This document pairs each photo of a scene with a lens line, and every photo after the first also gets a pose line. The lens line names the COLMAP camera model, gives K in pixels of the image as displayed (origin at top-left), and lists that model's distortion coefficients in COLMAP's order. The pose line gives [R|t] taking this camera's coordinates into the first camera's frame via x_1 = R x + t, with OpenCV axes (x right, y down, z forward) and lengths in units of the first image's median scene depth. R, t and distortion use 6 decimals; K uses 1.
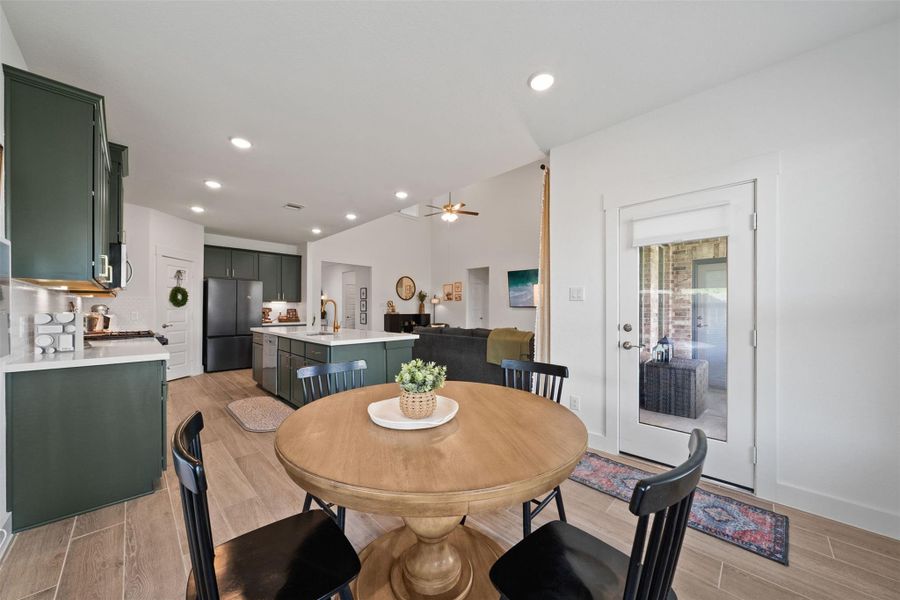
lens RADIAL K [[320.8, 0, 455.0], [0, 320.8, 309.3], [0, 0, 1]] dist [-0.009124, 0.000362]
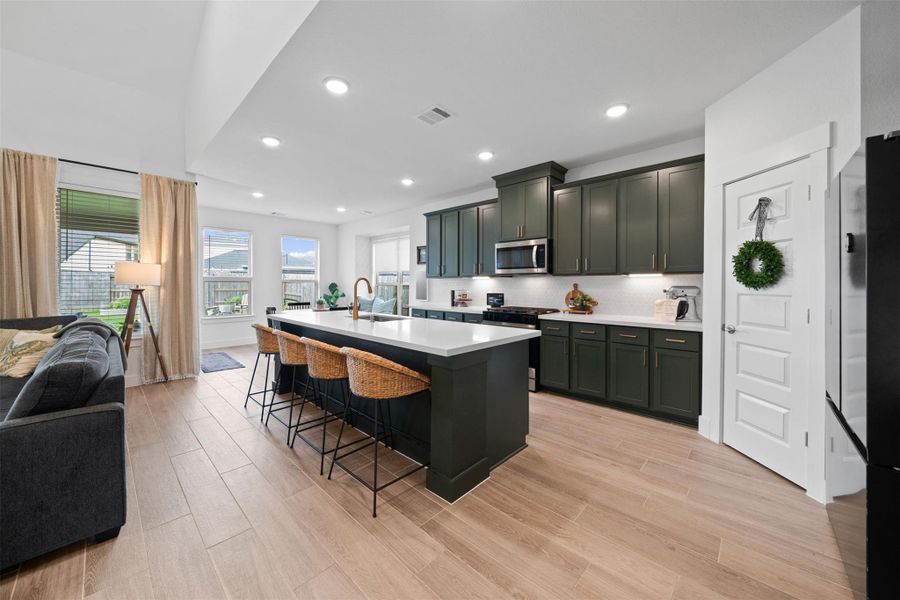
lens RADIAL K [[332.3, 0, 443.6], [0, 332.3, 286.3], [0, 0, 1]] dist [-0.003519, -0.000789]
pose [[-0.999980, -0.005680, 0.002644, -0.391635], [-0.005666, 0.999970, 0.005317, -0.009953], [-0.002674, 0.005302, -0.999982, 1.207775]]
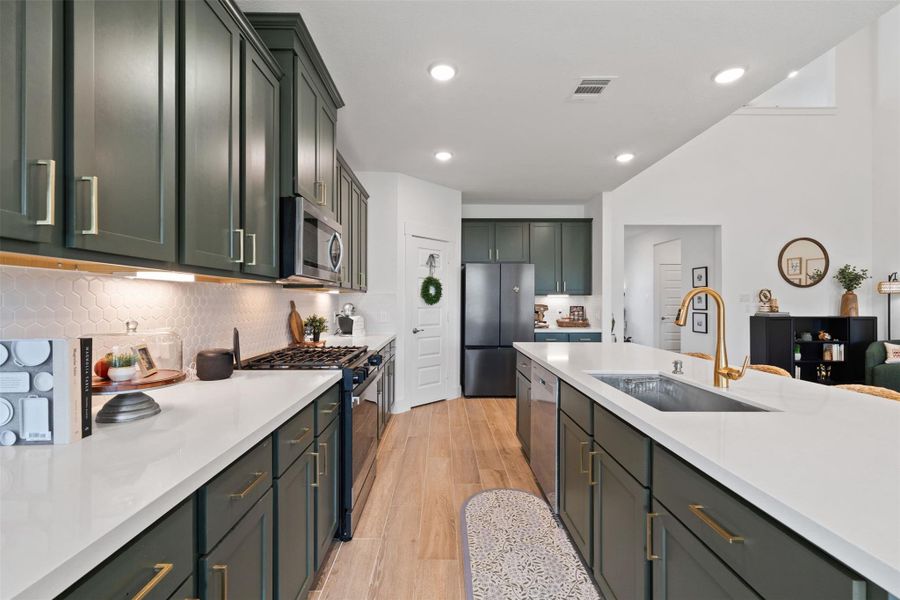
lens RADIAL K [[379.6, 0, 437.4], [0, 379.6, 300.5], [0, 0, 1]] dist [-0.000610, -0.000164]
pose [[0.691856, -0.004881, -0.722019, -0.194996], [0.001234, 0.999984, -0.005577, -0.010427], [0.722035, 0.002968, 0.691851, 0.346158]]
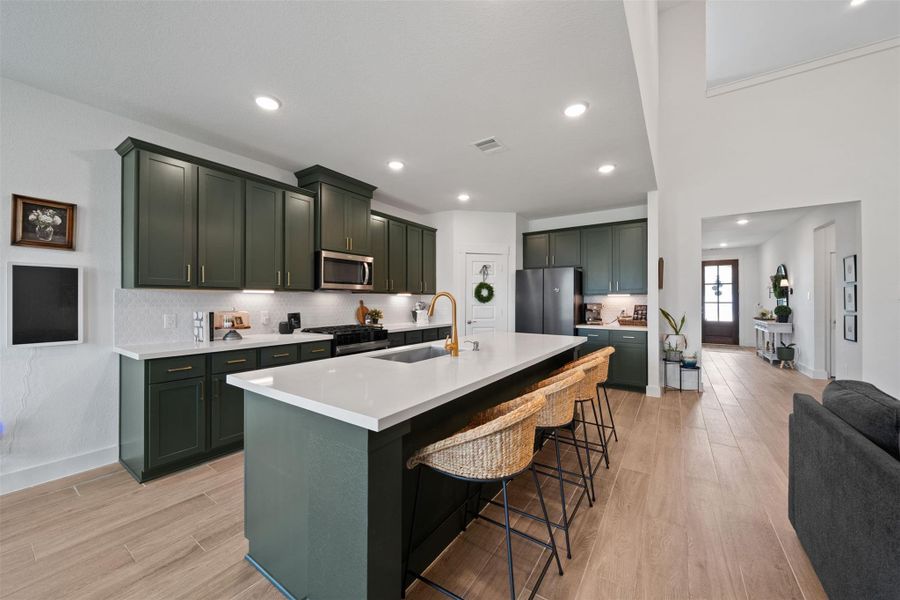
lens RADIAL K [[332.3, 0, 439.6], [0, 332.3, 297.7], [0, 0, 1]] dist [-0.003519, -0.000789]
pose [[0.149194, -0.010899, -0.988748, 0.098655], [0.000109, 0.999939, -0.011006, -0.010615], [0.988808, 0.001534, 0.149186, 0.604463]]
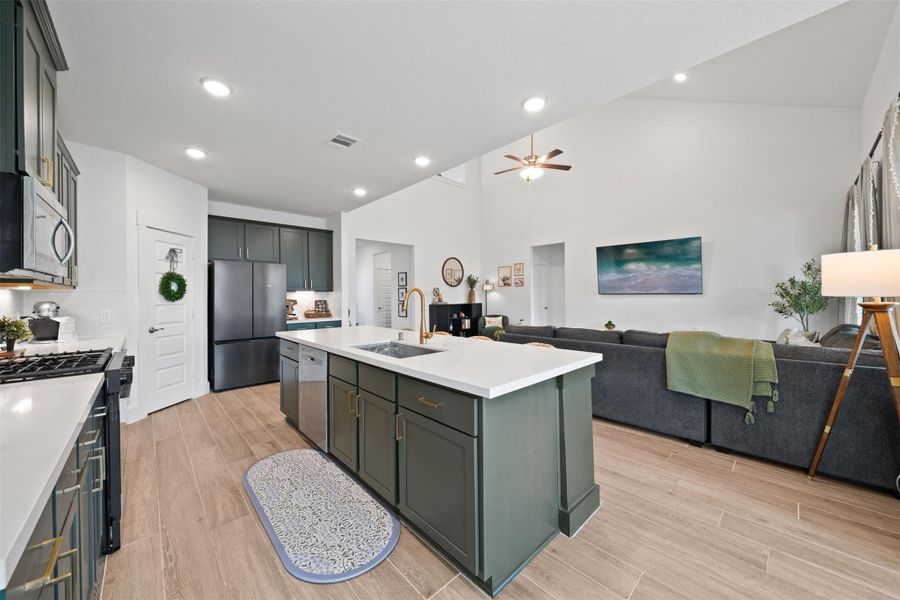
lens RADIAL K [[332.3, 0, 447.2], [0, 332.3, 295.2], [0, 0, 1]] dist [-0.003519, -0.000789]
pose [[0.998490, -0.013057, -0.053355, -0.197065], [0.013009, 0.999915, -0.001254, -0.010750], [0.053367, 0.000558, 0.998575, 0.263867]]
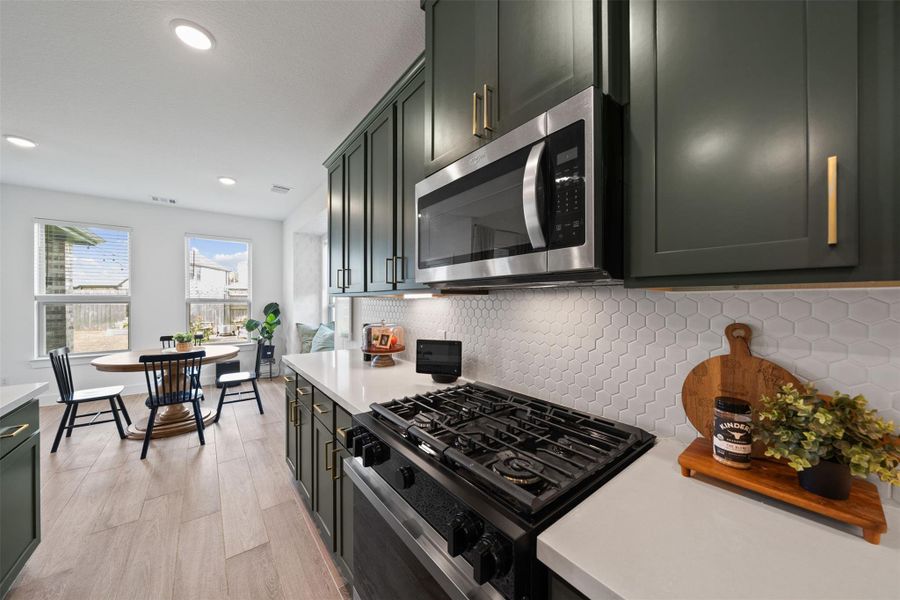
lens RADIAL K [[318.5, 0, 442.4], [0, 318.5, 301.5], [0, 0, 1]] dist [-0.006203, 0.000617]
pose [[-0.987318, -0.002565, 0.158733, -0.551099], [-0.001942, 0.999990, 0.004079, -0.022925], [-0.158742, 0.003719, -0.987313, 0.694875]]
